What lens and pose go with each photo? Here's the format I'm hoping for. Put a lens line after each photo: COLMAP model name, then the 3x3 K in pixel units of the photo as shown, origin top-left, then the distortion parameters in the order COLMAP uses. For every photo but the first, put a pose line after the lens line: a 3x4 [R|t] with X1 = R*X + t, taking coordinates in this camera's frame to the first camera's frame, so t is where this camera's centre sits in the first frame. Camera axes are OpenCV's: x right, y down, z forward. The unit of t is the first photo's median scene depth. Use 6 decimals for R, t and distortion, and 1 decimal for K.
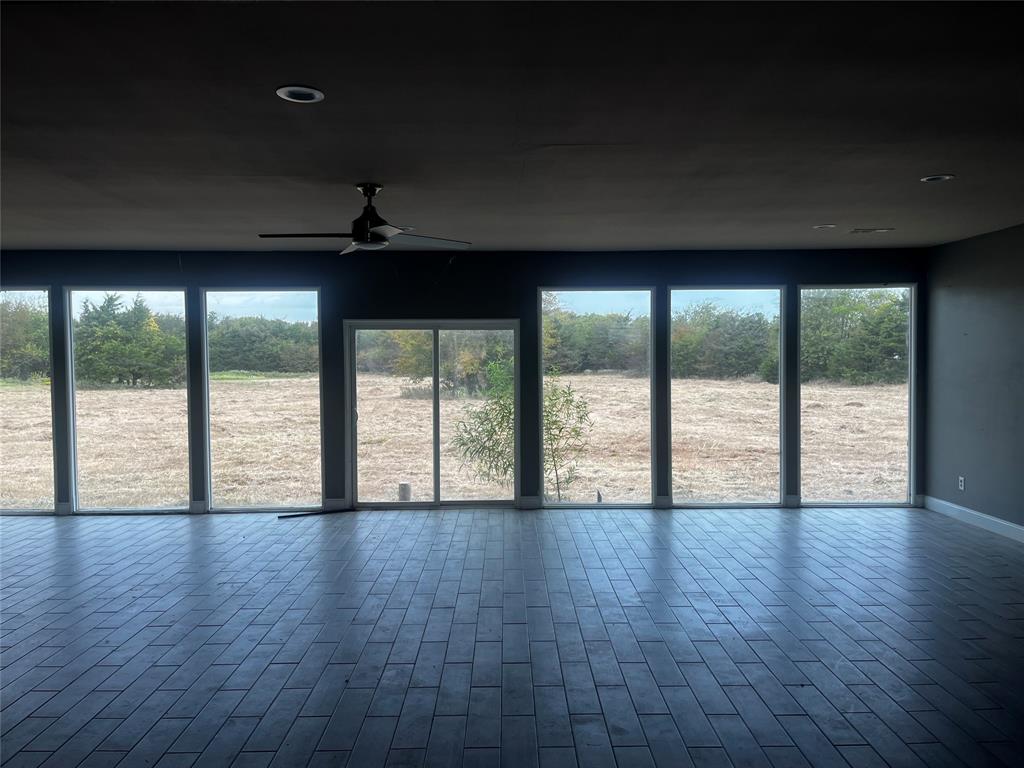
lens RADIAL K [[772.8, 0, 518.9], [0, 772.8, 376.5], [0, 0, 1]] dist [0.076153, -0.104024]
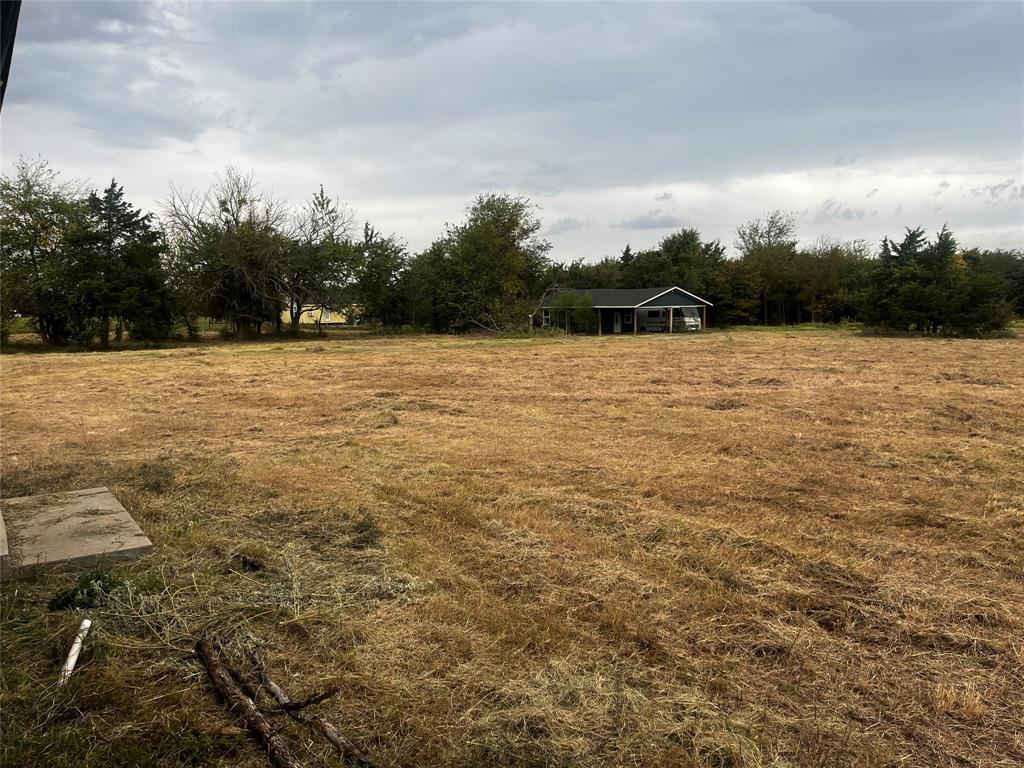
lens RADIAL K [[772.8, 0, 522.8], [0, 772.8, 371.4], [0, 0, 1]] dist [0.076153, -0.104024]
pose [[0.561308, 0.065551, -0.825007, -0.037145], [-0.012508, 0.997416, 0.070740, -0.002826], [0.827513, -0.029387, 0.560677, 0.186618]]
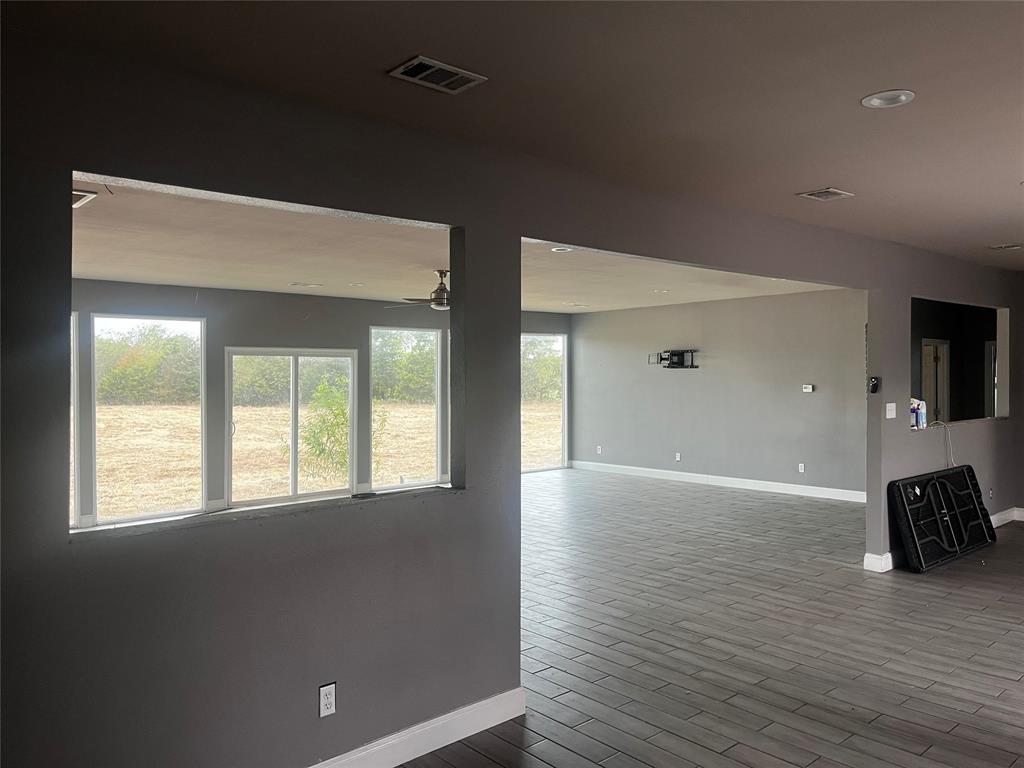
lens RADIAL K [[772.8, 0, 512.2], [0, 772.8, 378.4], [0, 0, 1]] dist [0.076153, -0.104024]
pose [[0.761694, -0.001104, 0.647935, -0.118643], [0.020260, 0.999550, -0.022115, 0.001826], [-0.647620, 0.029972, 0.761374, -0.033263]]
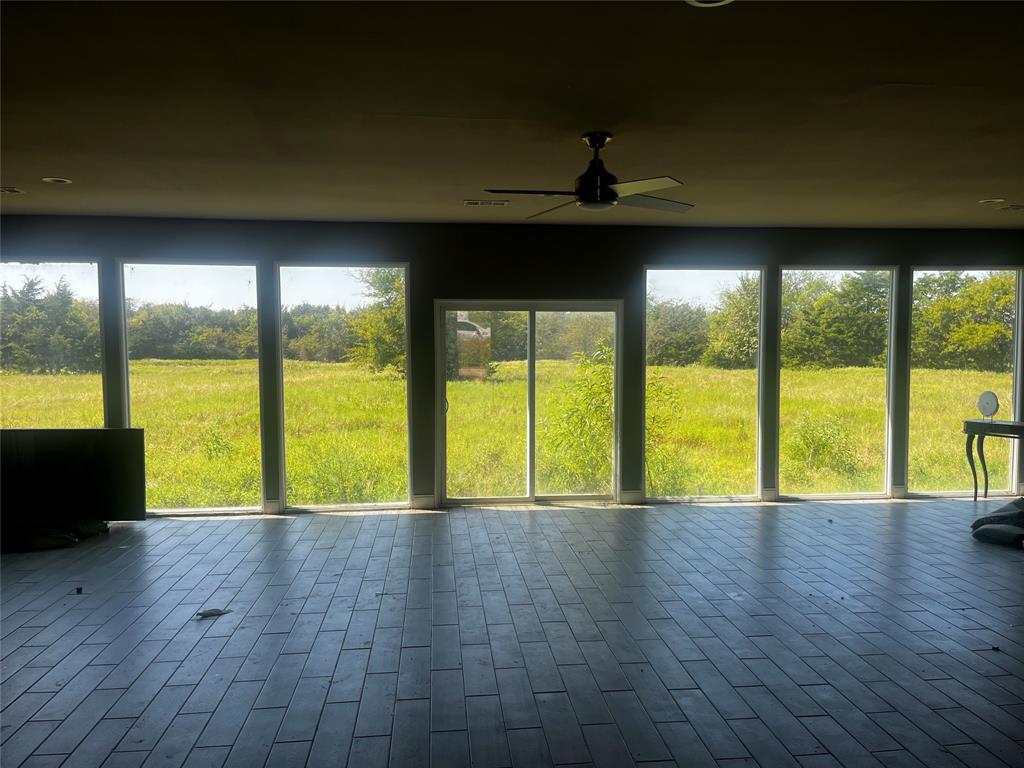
lens RADIAL K [[772.8, 0, 514.1], [0, 772.8, 390.3], [0, 0, 1]] dist [0.076153, -0.104024]
pose [[0.996210, -0.002305, 0.086946, -0.037807], [-0.000336, 0.999539, 0.030351, 0.001055], [-0.086976, -0.030265, 0.995751, 0.015091]]
